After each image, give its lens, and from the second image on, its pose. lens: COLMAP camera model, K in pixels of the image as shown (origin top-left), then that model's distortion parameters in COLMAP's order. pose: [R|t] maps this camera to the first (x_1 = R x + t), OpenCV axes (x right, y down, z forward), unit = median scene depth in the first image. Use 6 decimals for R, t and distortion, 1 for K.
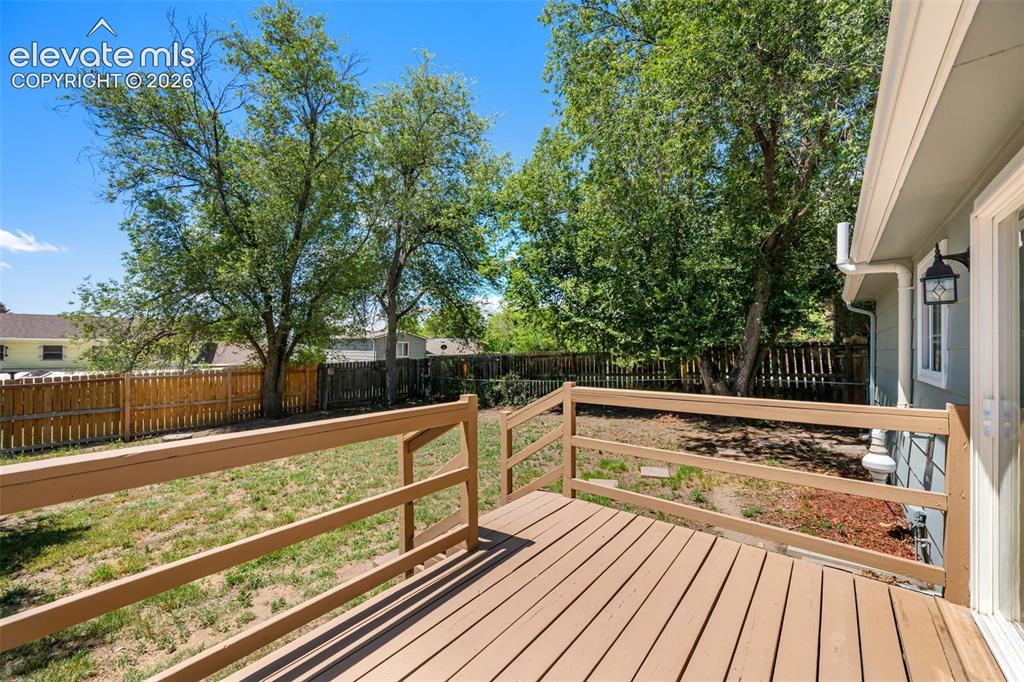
lens RADIAL K [[398.2, 0, 515.4], [0, 398.2, 345.6], [0, 0, 1]] dist [0.002928, -0.000075]
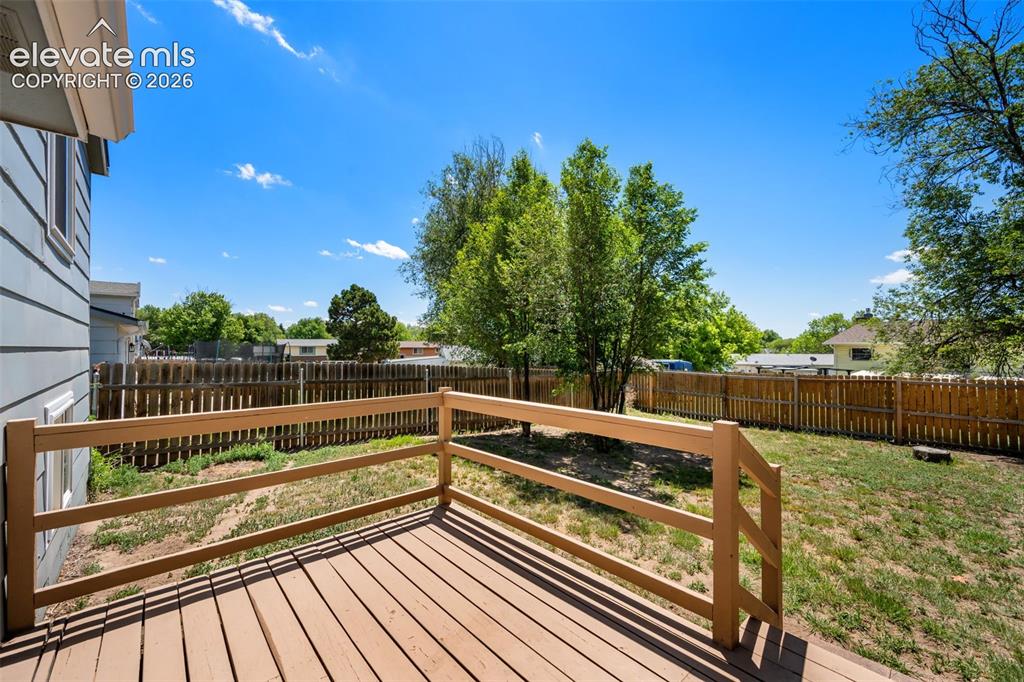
lens RADIAL K [[398.2, 0, 518.7], [0, 398.2, 342.5], [0, 0, 1]] dist [0.002928, -0.000075]
pose [[-0.139865, -0.016743, -0.990029, 0.170323], [0.003543, 0.999842, -0.017410, -0.001598], [0.990164, -0.005942, -0.139784, 0.199045]]
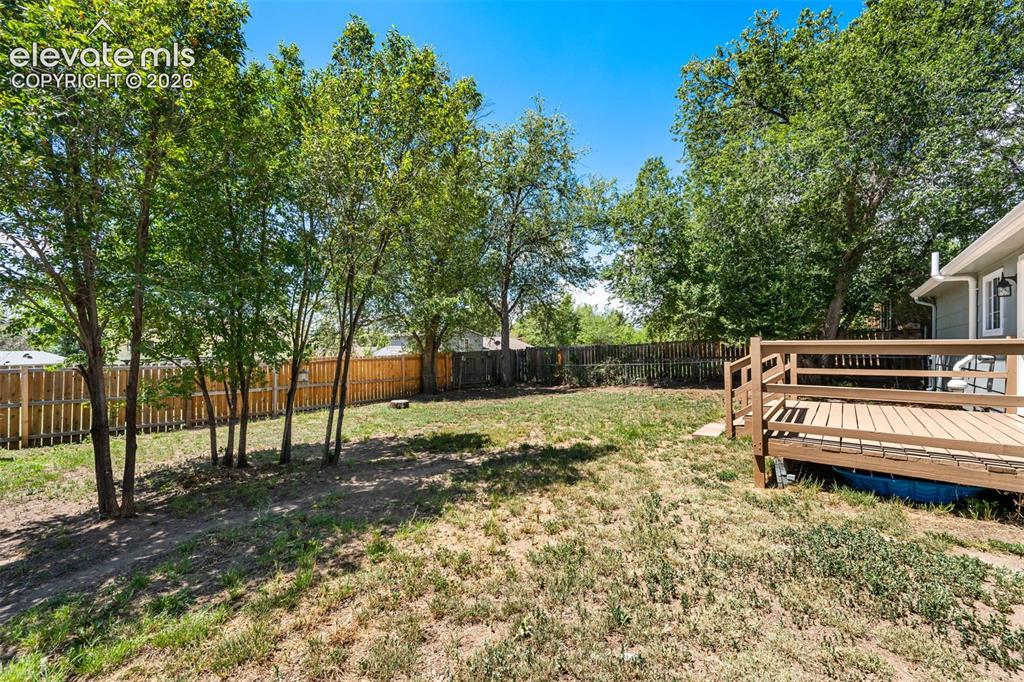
lens RADIAL K [[398.2, 0, 515.4], [0, 398.2, 340.7], [0, 0, 1]] dist [0.002928, -0.000075]
pose [[0.999832, -0.006118, -0.017260, -0.323387], [0.005927, 0.999921, -0.011104, 0.030206], [0.017326, 0.011000, 0.999789, -0.256548]]
